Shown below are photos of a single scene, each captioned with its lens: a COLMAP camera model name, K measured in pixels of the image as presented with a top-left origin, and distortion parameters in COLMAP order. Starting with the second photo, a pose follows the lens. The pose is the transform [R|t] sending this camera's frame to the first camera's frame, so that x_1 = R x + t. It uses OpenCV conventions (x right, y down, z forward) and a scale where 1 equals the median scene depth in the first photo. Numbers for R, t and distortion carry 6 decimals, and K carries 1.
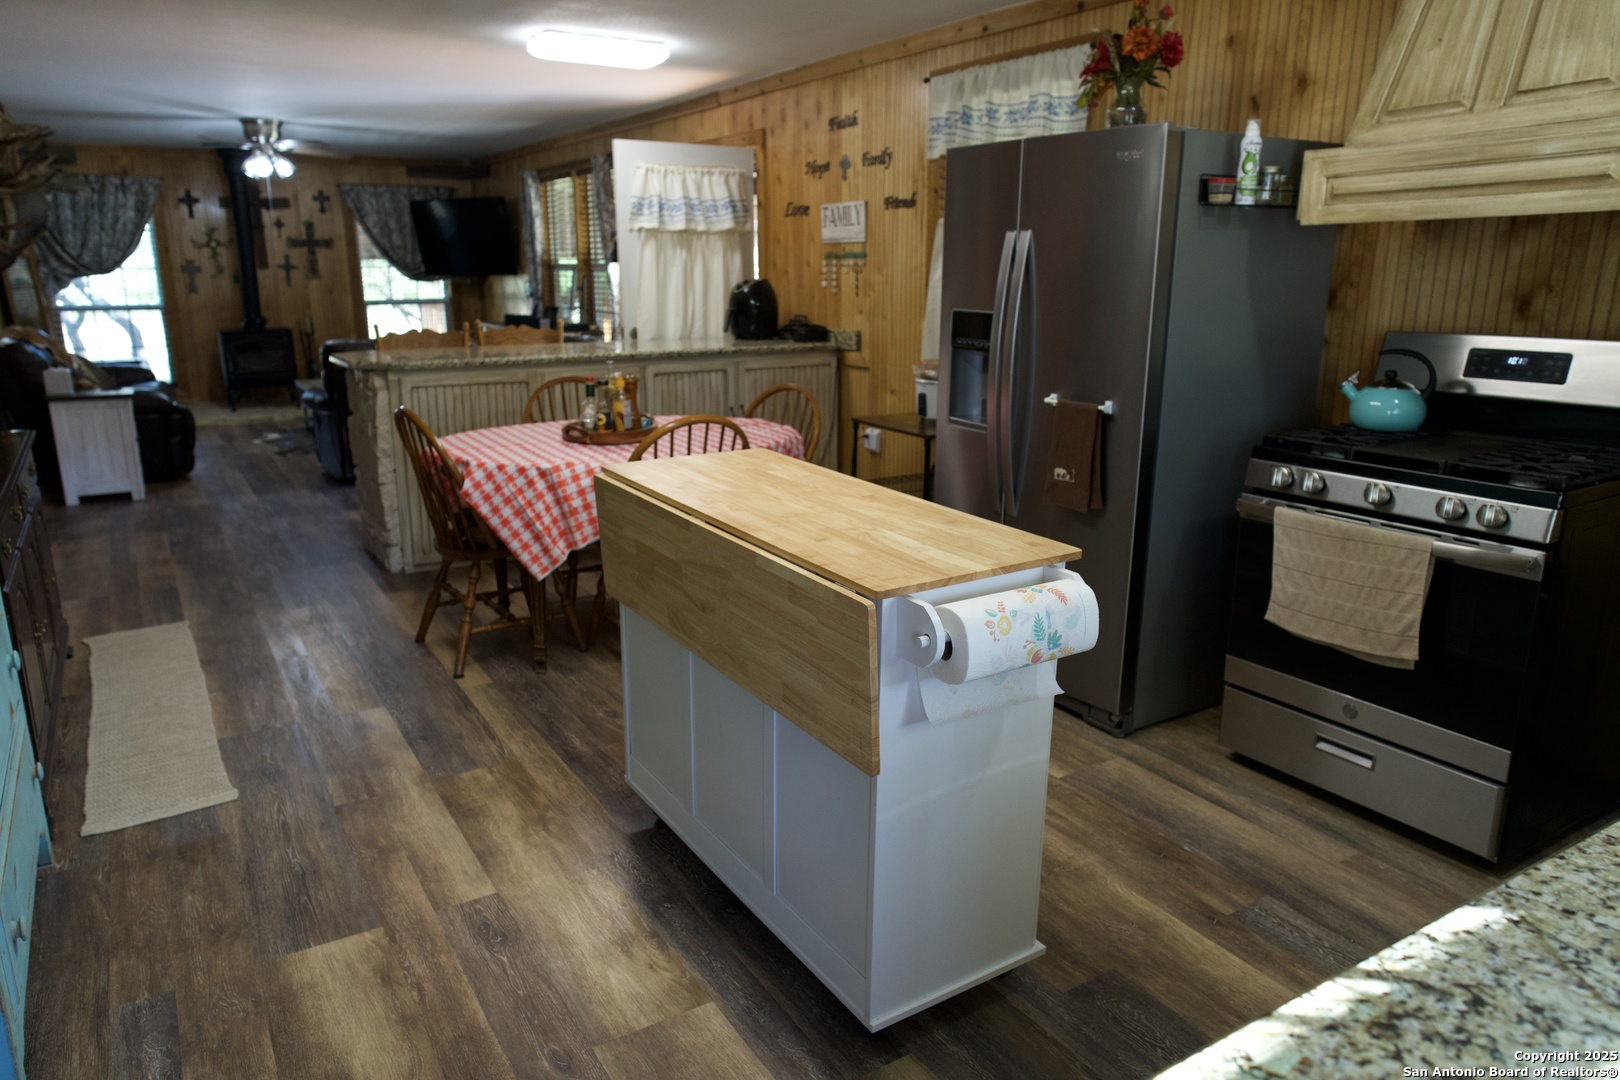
lens RADIAL K [[1062.7, 0, 810.0], [0, 1062.7, 540.0], [0, 0, 1]] dist [-0.038985, 0.000057]
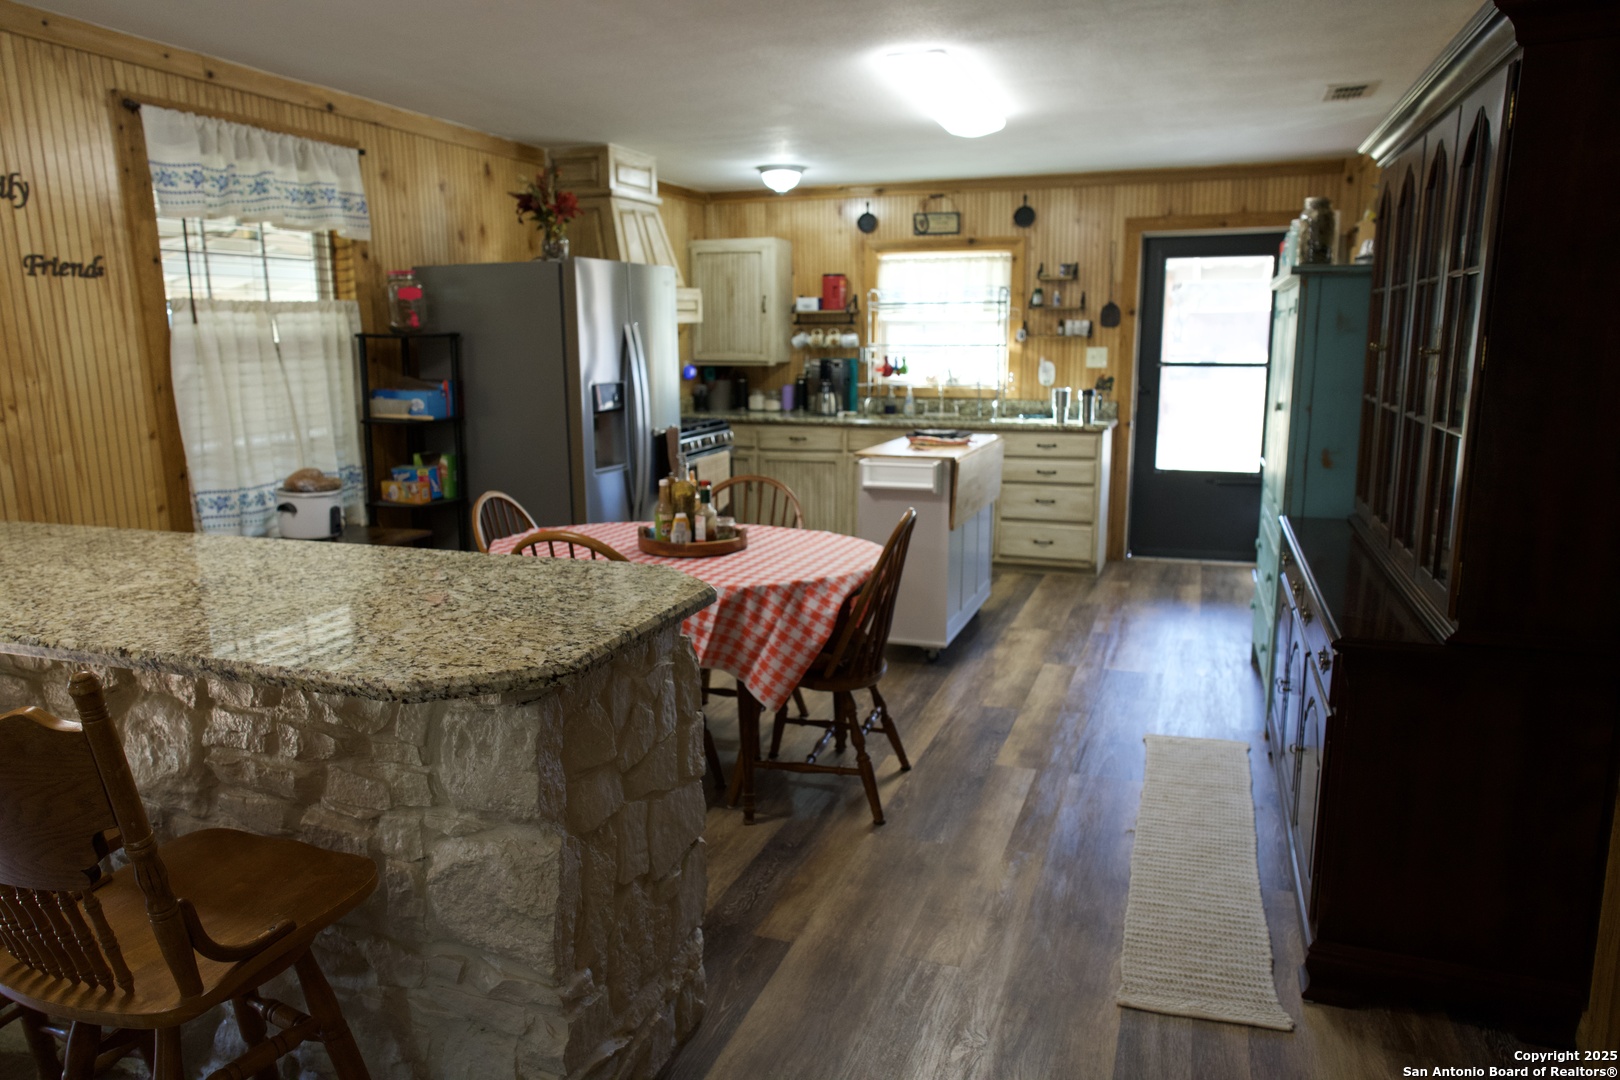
lens RADIAL K [[1062.7, 0, 810.0], [0, 1062.7, 540.0], [0, 0, 1]] dist [-0.038985, 0.000057]
pose [[-0.610100, -0.135138, 0.780715, -1.170983], [0.218659, 0.918365, 0.329838, -0.461954], [-0.761555, 0.371944, -0.530746, 1.758445]]
